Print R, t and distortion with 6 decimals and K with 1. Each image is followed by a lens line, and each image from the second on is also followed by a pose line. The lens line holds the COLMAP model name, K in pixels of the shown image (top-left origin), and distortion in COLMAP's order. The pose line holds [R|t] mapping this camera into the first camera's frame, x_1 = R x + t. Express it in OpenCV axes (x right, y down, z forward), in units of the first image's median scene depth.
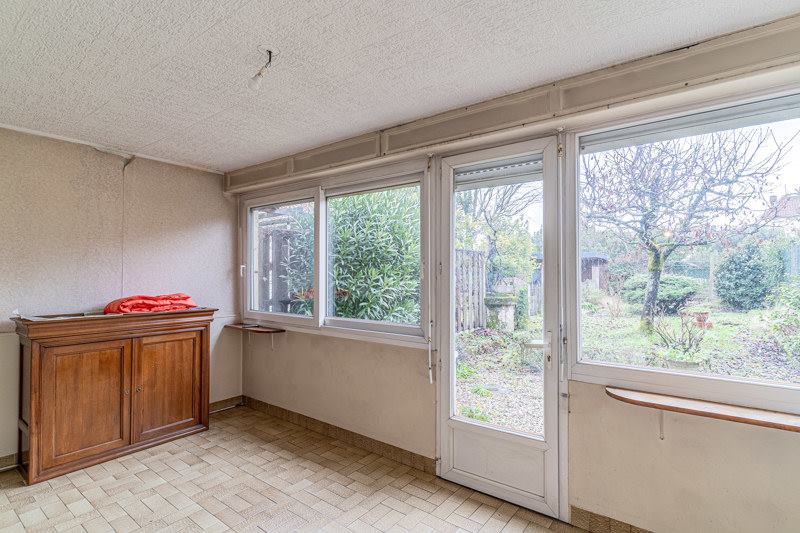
lens RADIAL K [[395.6, 0, 380.3], [0, 395.6, 270.2], [0, 0, 1]] dist [0.020342, 0.000617]
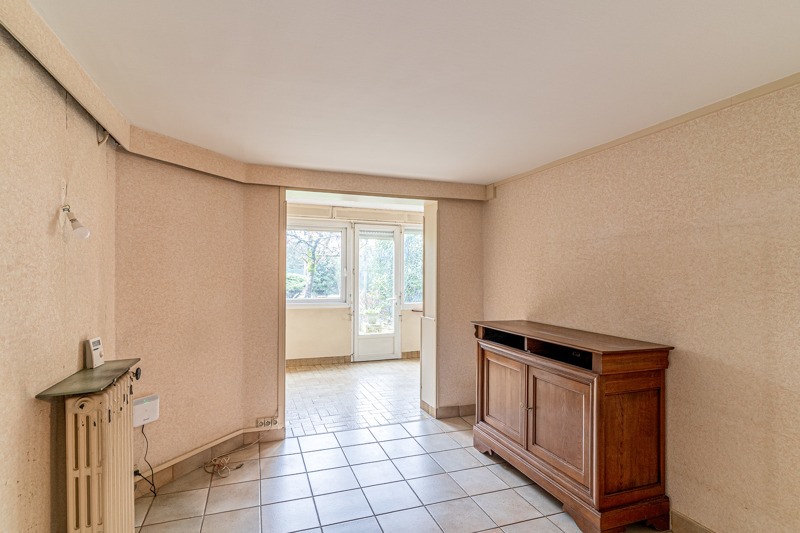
lens RADIAL K [[395.6, 0, 397.7], [0, 395.6, 272.3], [0, 0, 1]] dist [0.020342, 0.000617]
pose [[0.534204, 0.004013, 0.845346, -0.365307], [-0.012938, 0.999910, 0.003429, -0.002681], [-0.845257, -0.012769, 0.534208, -0.096935]]
